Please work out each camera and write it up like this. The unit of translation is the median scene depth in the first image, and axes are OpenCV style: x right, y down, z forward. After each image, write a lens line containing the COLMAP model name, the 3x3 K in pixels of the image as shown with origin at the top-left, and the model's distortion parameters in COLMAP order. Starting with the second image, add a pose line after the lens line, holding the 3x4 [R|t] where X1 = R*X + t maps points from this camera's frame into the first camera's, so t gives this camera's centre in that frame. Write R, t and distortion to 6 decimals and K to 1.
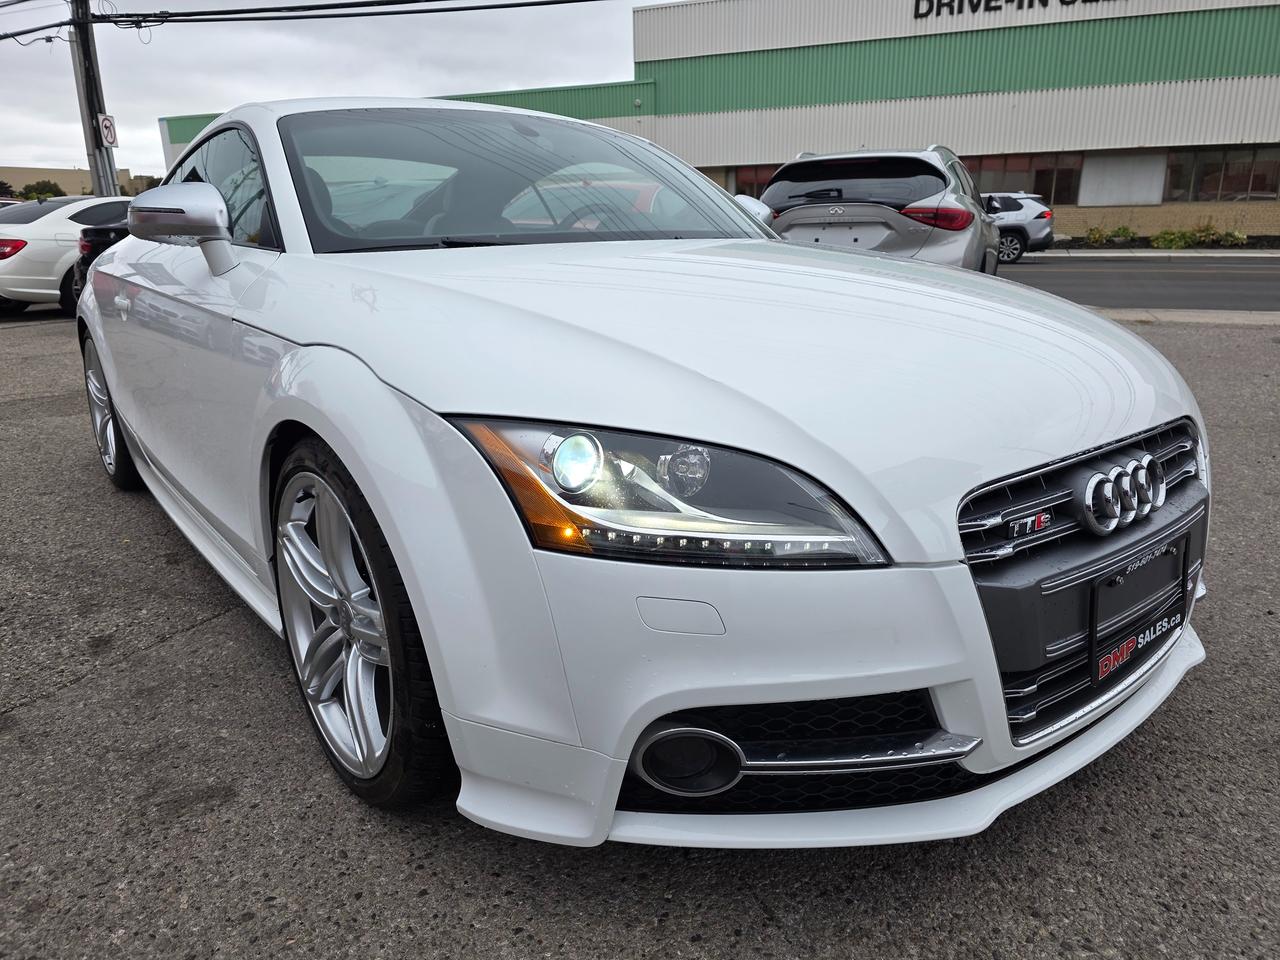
lens RADIAL K [[861.8, 0, 629.3], [0, 861.8, 465.7], [0, 0, 1]] dist [0.052585, -0.051296]
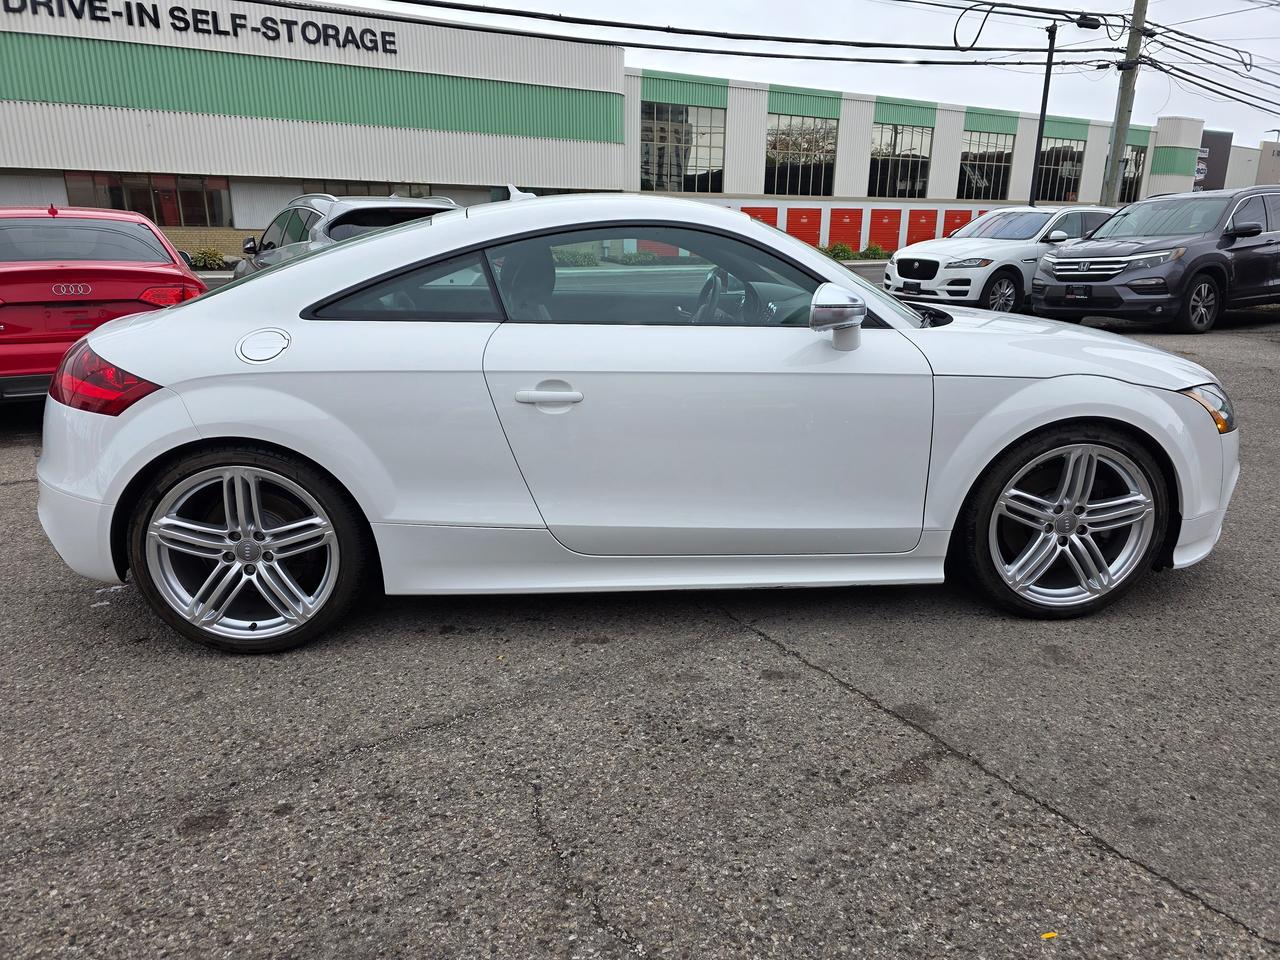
lens RADIAL K [[839.8, 0, 660.0], [0, 839.8, 473.8], [0, 0, 1]] dist [0.061958, -0.054038]
pose [[0.551494, -0.214959, 0.806007, -0.099524], [0.218224, 0.969757, 0.109315, -0.013435], [-0.805129, 0.115604, 0.581724, 0.029394]]
